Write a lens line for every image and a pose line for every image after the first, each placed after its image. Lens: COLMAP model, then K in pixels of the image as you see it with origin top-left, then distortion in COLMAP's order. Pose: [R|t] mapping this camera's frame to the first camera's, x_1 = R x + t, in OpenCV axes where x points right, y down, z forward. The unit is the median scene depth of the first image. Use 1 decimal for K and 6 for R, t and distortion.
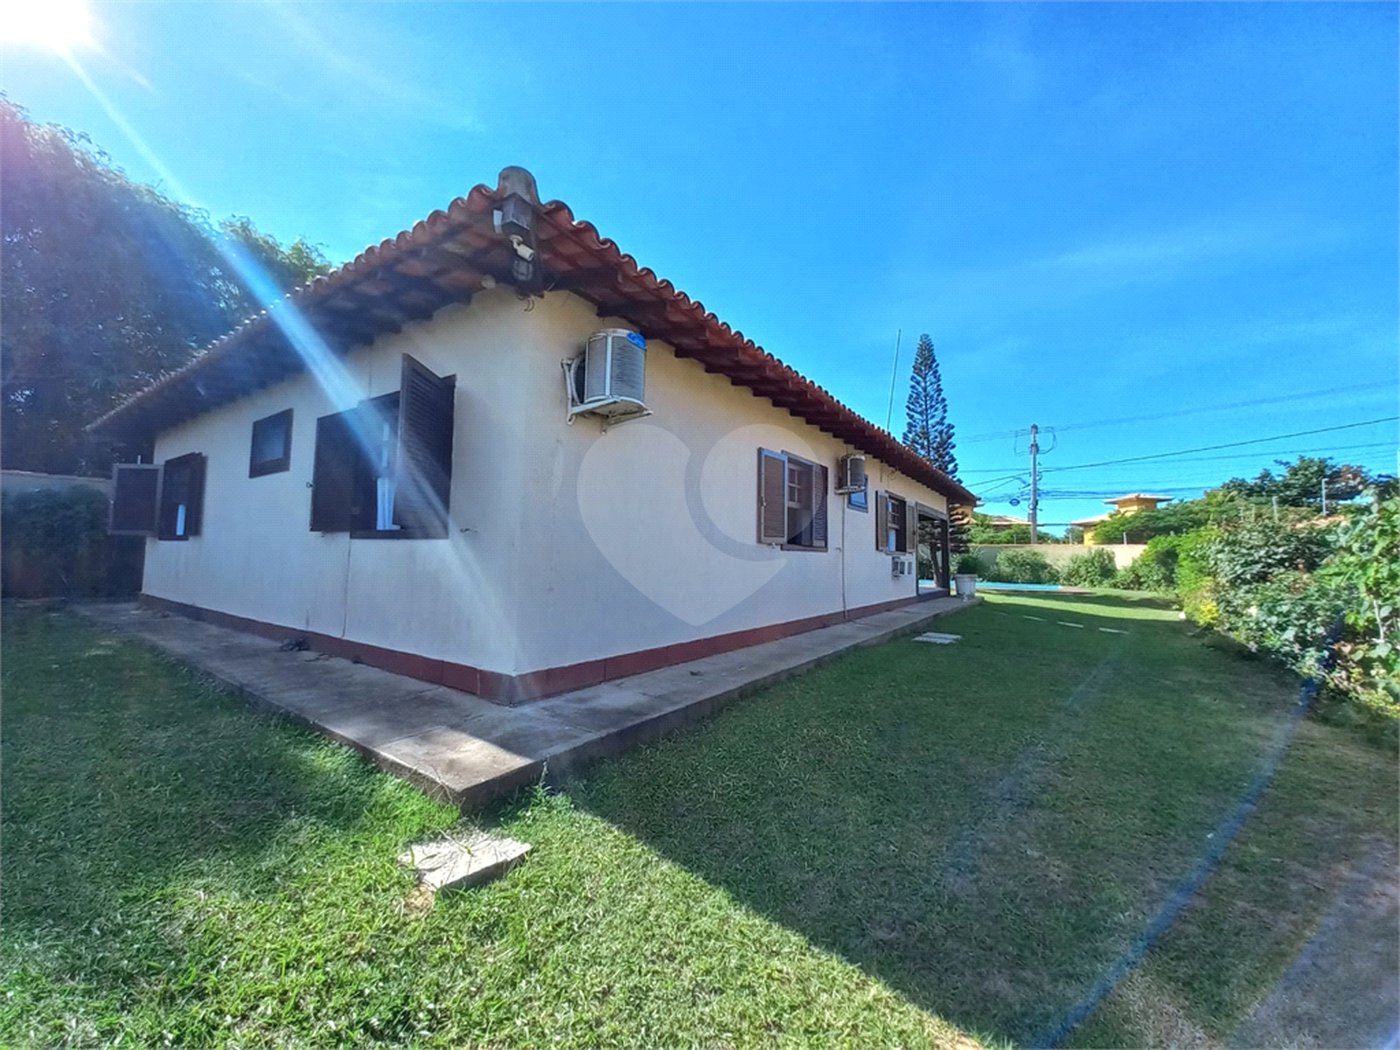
lens RADIAL K [[544.9, 0, 700.8], [0, 544.9, 519.4], [0, 0, 1]] dist [0.017183, -0.014687]
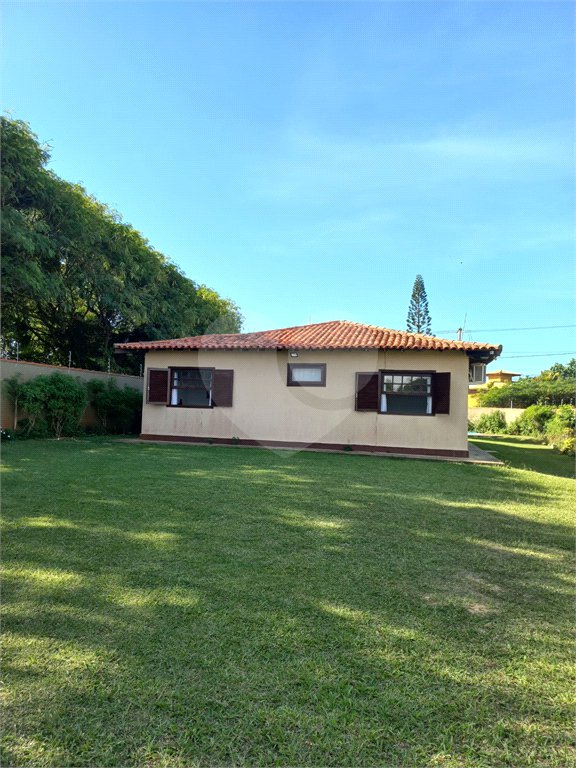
lens RADIAL K [[551.1, 0, 291.7], [0, 551.1, 379.7], [0, 0, 1]] dist [0.074142, -0.037047]
pose [[0.936783, 0.034407, 0.348216, -0.441405], [-0.042063, 0.999010, 0.014449, -0.036919], [-0.347374, -0.028182, 0.937303, -0.354384]]
